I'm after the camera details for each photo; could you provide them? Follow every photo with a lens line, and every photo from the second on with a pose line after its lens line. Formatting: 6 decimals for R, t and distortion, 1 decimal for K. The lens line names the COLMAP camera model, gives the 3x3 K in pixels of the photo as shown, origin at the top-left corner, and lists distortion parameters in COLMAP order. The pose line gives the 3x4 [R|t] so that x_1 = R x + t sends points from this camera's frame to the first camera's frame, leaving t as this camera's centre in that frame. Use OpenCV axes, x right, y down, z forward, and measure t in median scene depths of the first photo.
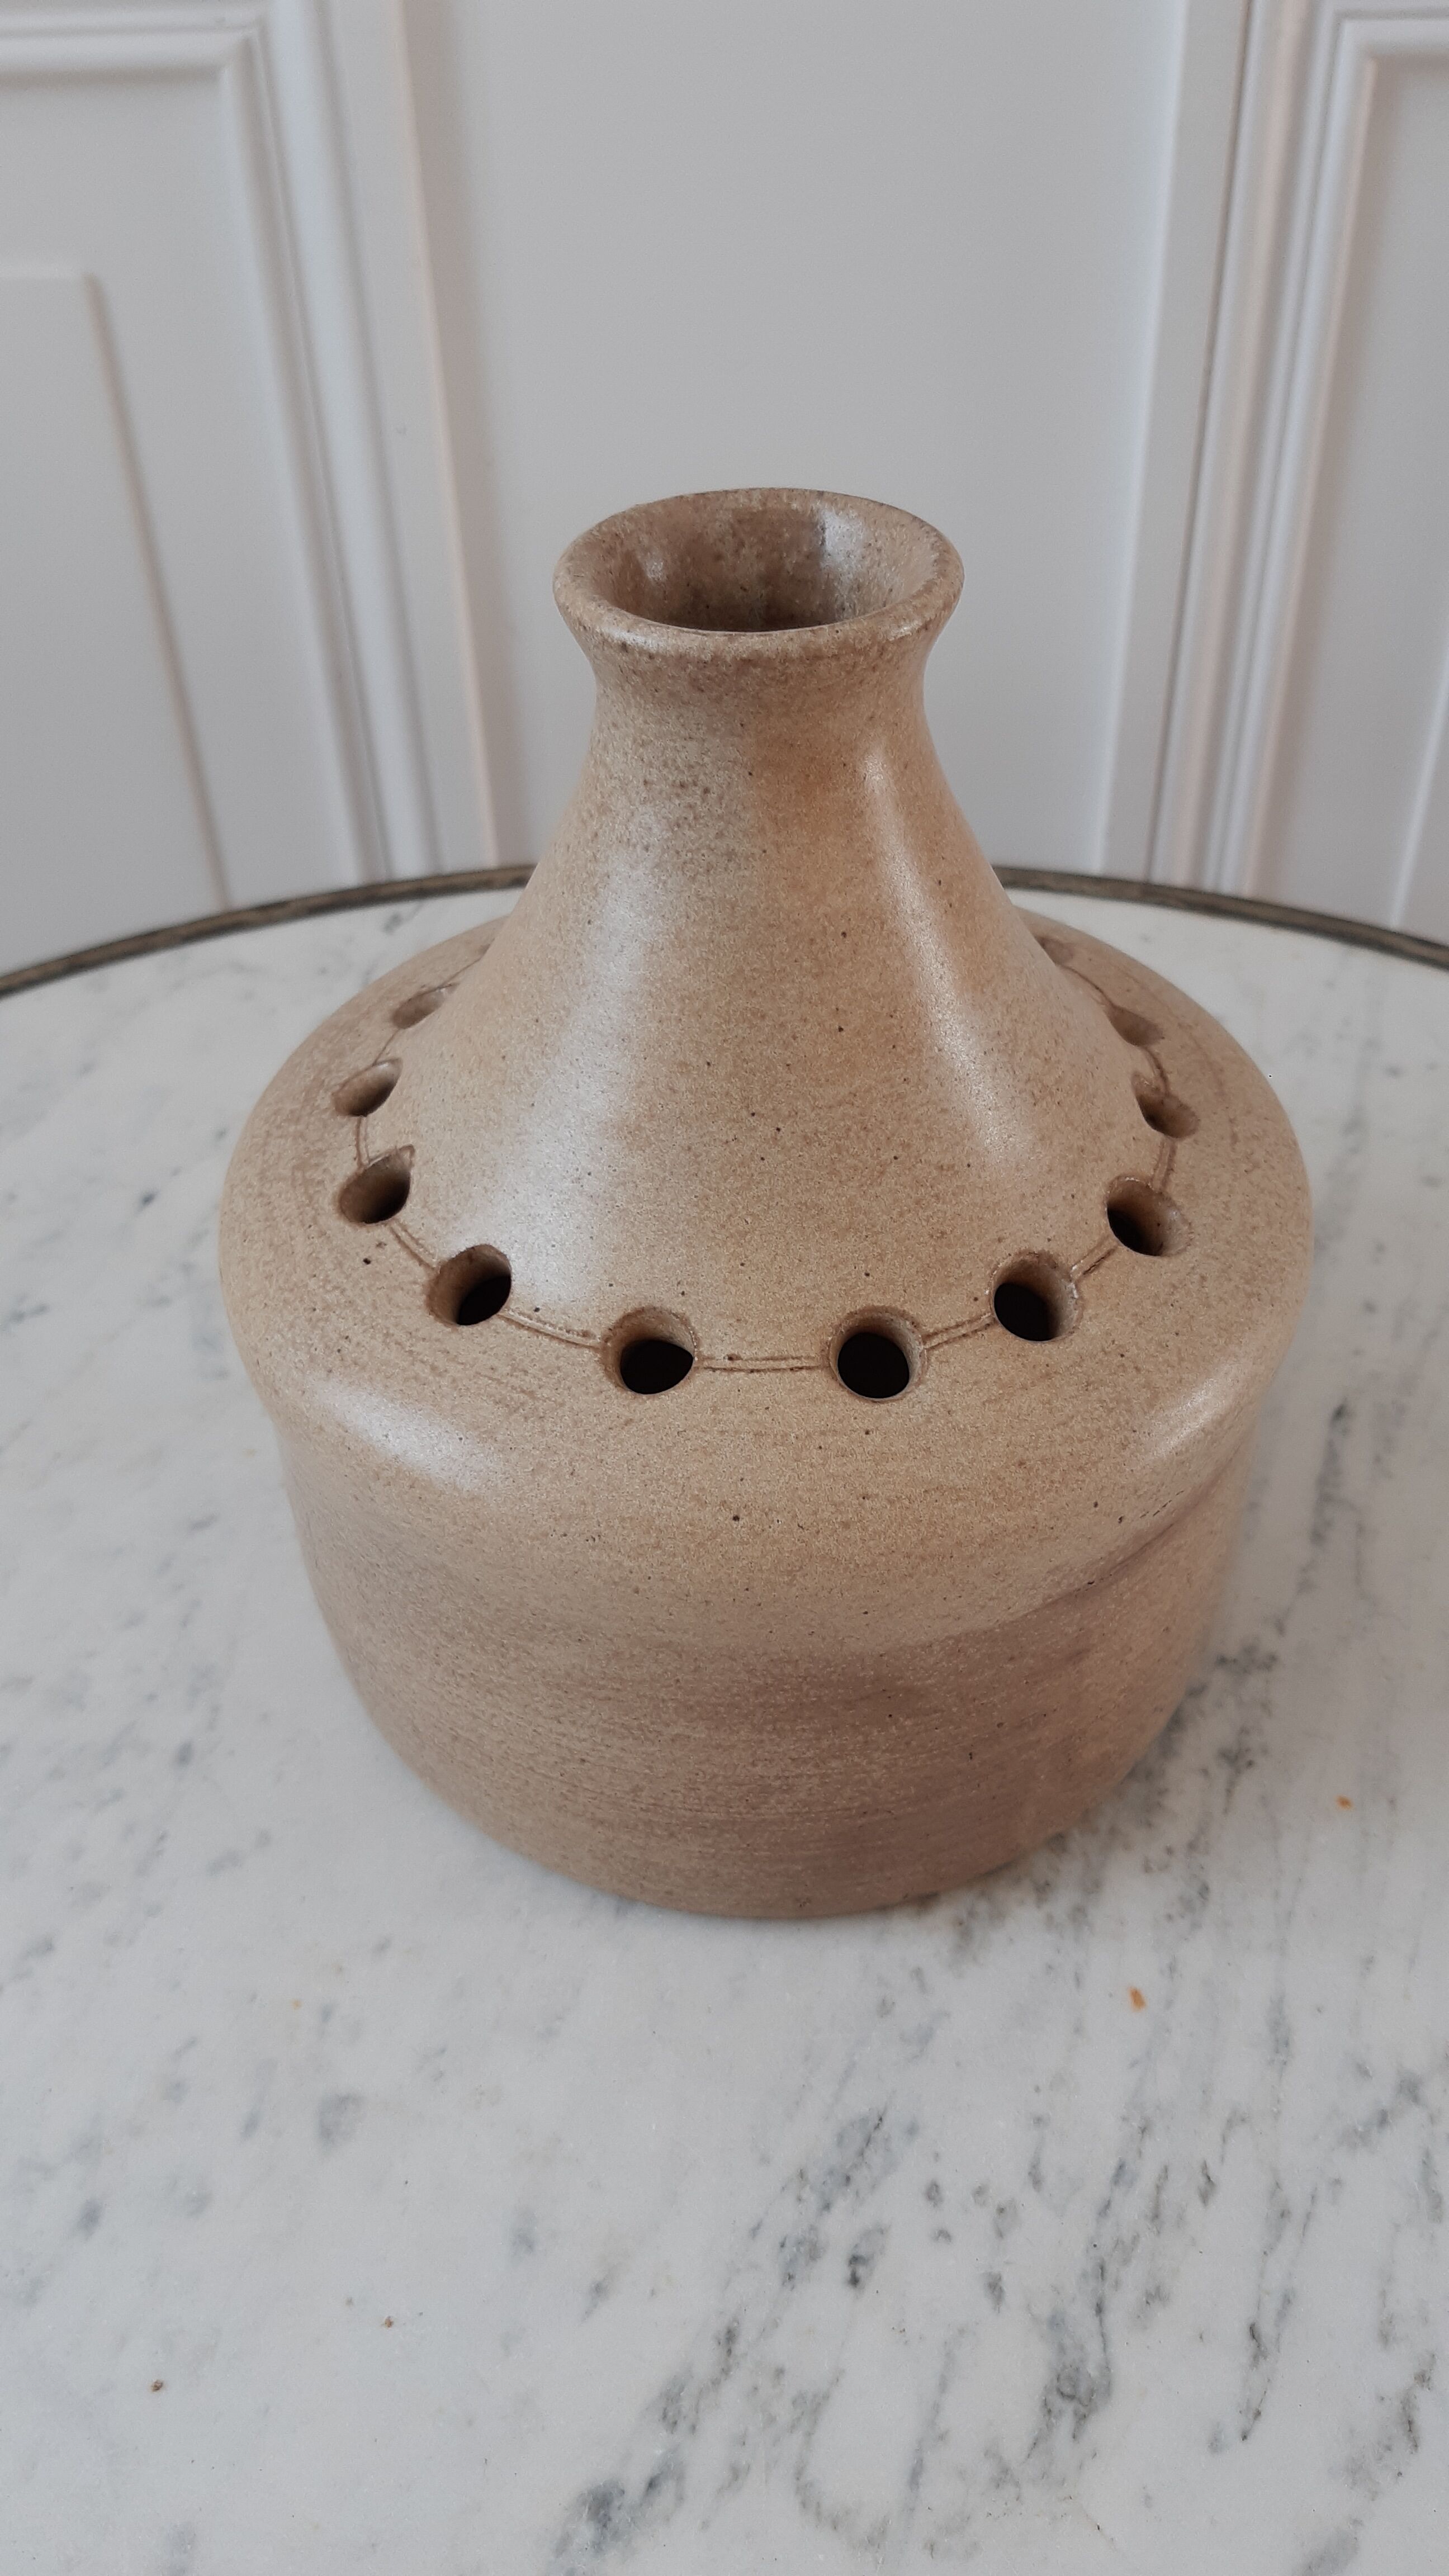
lens RADIAL K [[2022.9, 0, 742.5], [0, 2022.9, 1290.9], [0, 0, 1]] dist [0.007453, -0.071817]
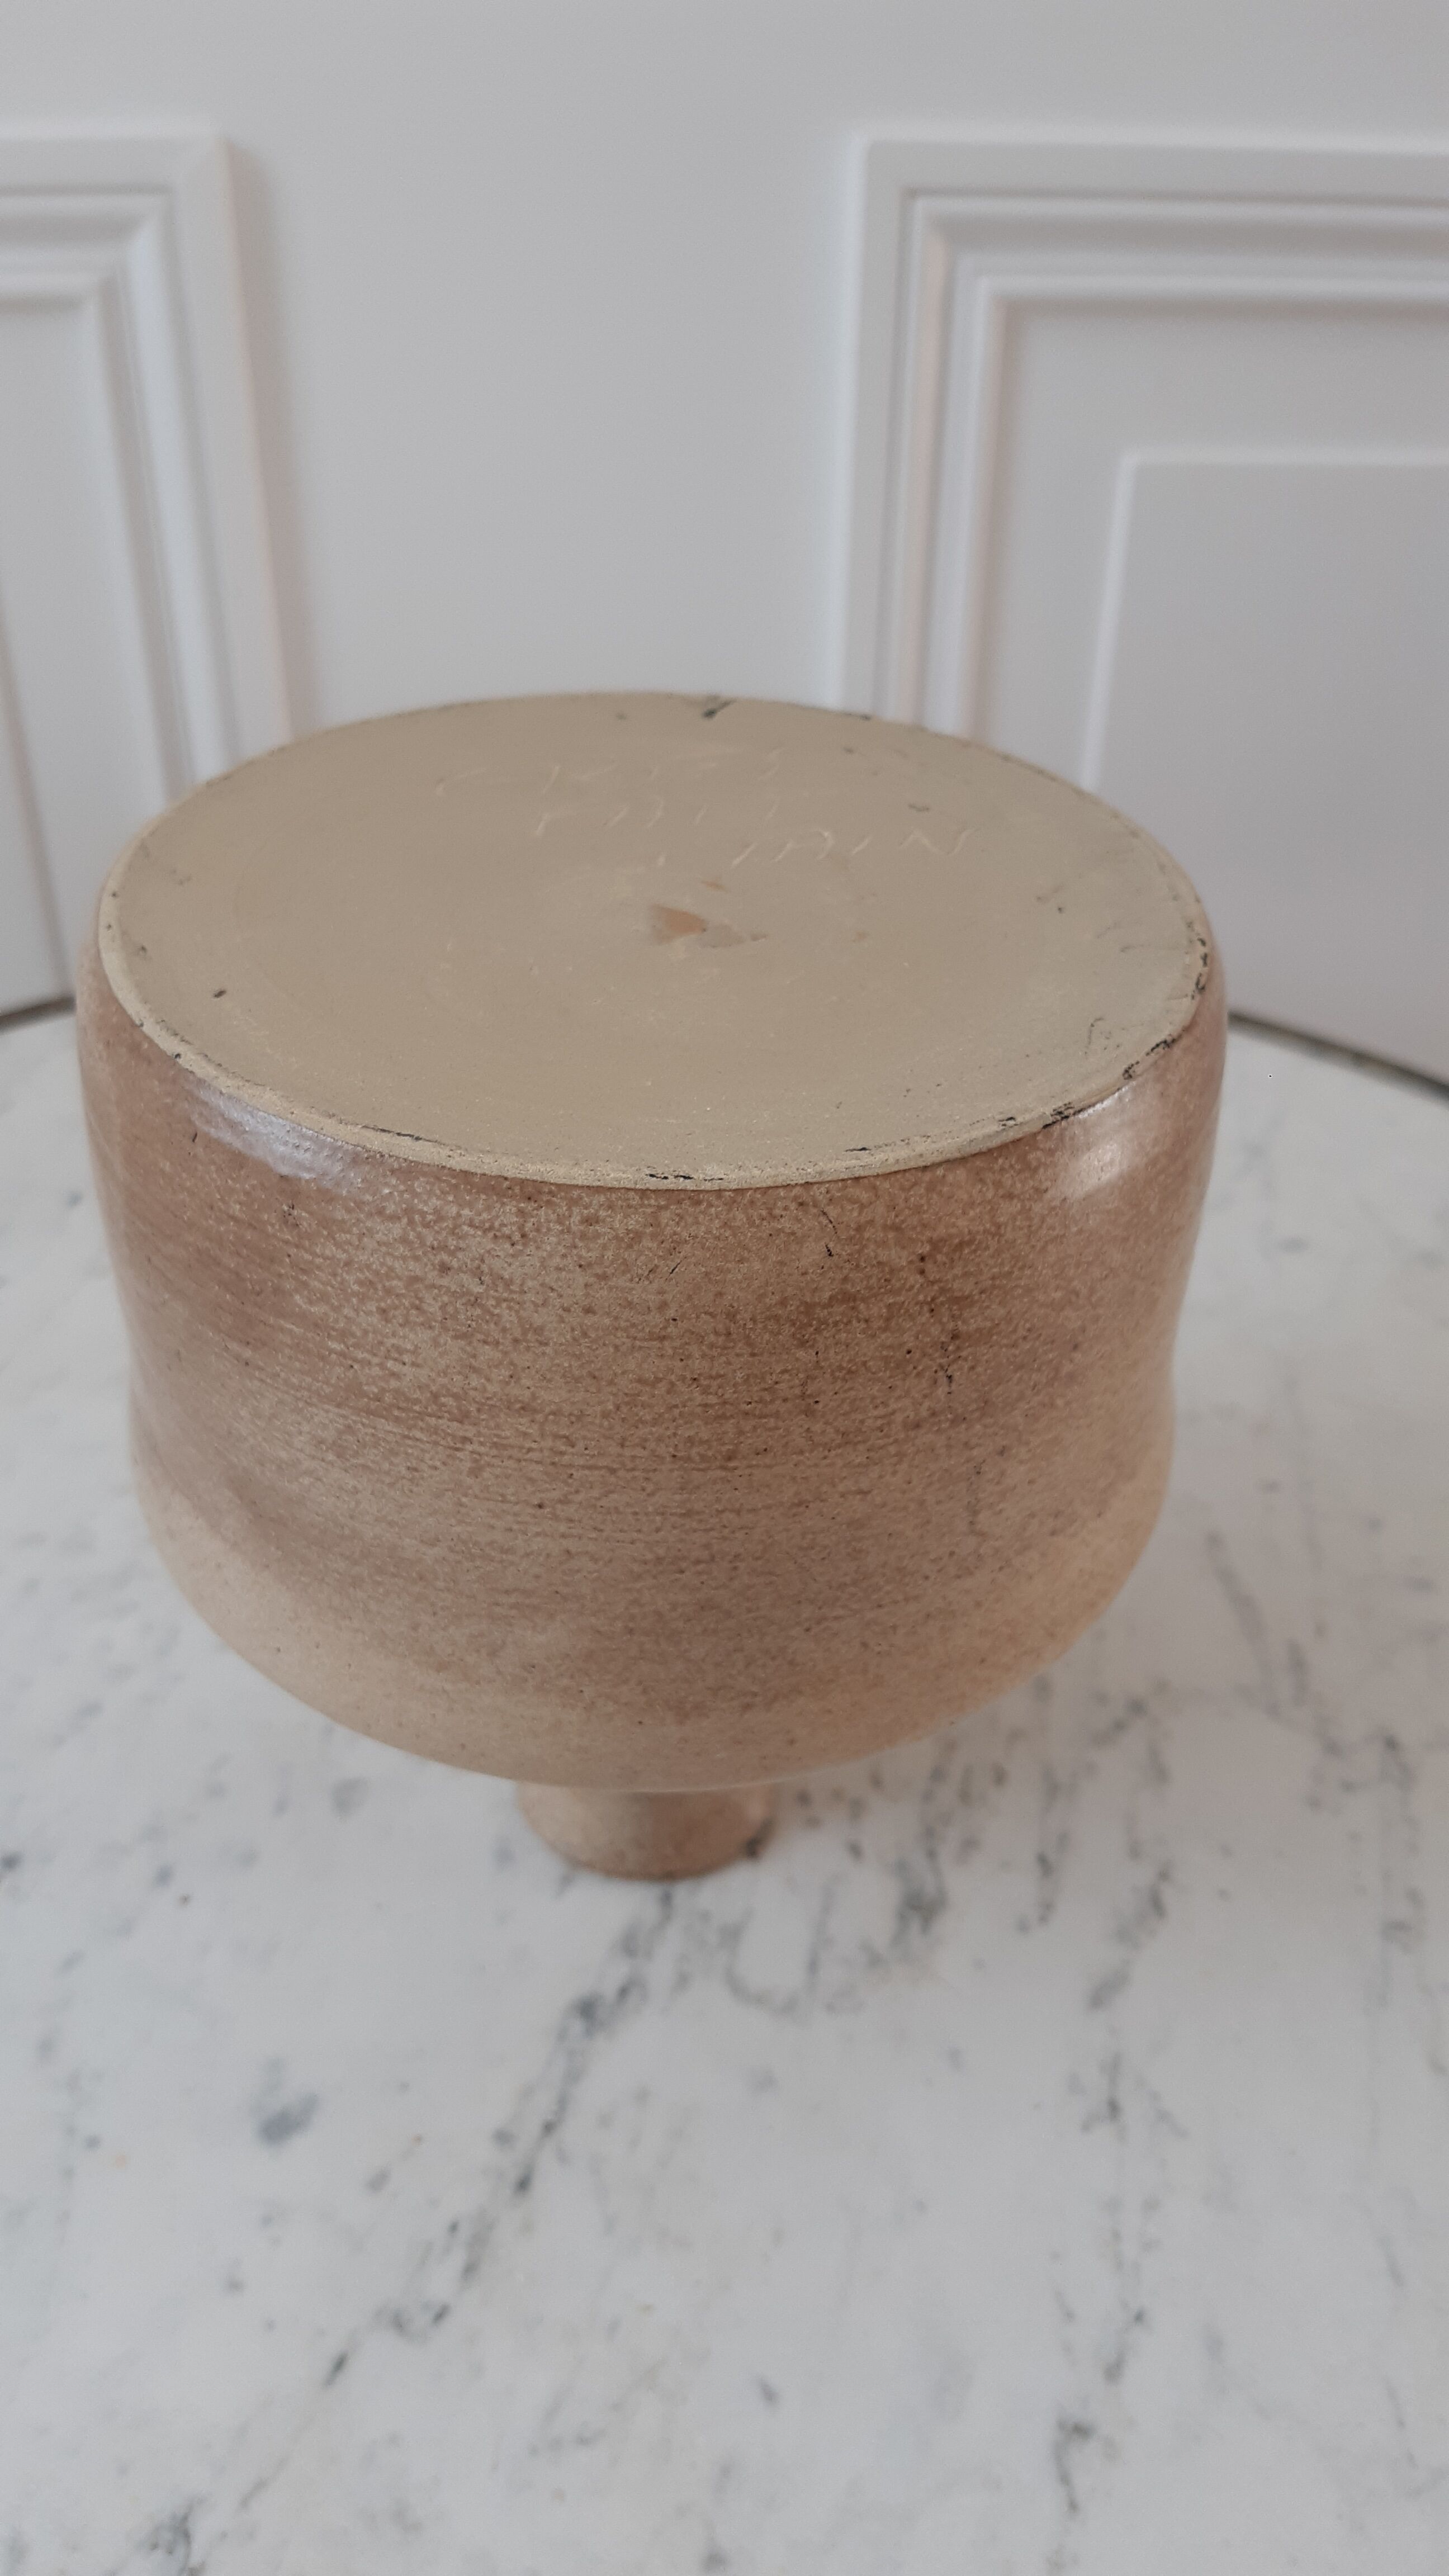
lens RADIAL K [[2022.9, 0, 713.5], [0, 2022.9, 1267.1], [0, 0, 1]] dist [0.007453, -0.071817]
pose [[0.989911, -0.049292, 0.132839, -0.130530], [0.062491, 0.993311, -0.097097, 0.223991], [-0.127165, 0.104418, 0.986370, -0.376599]]
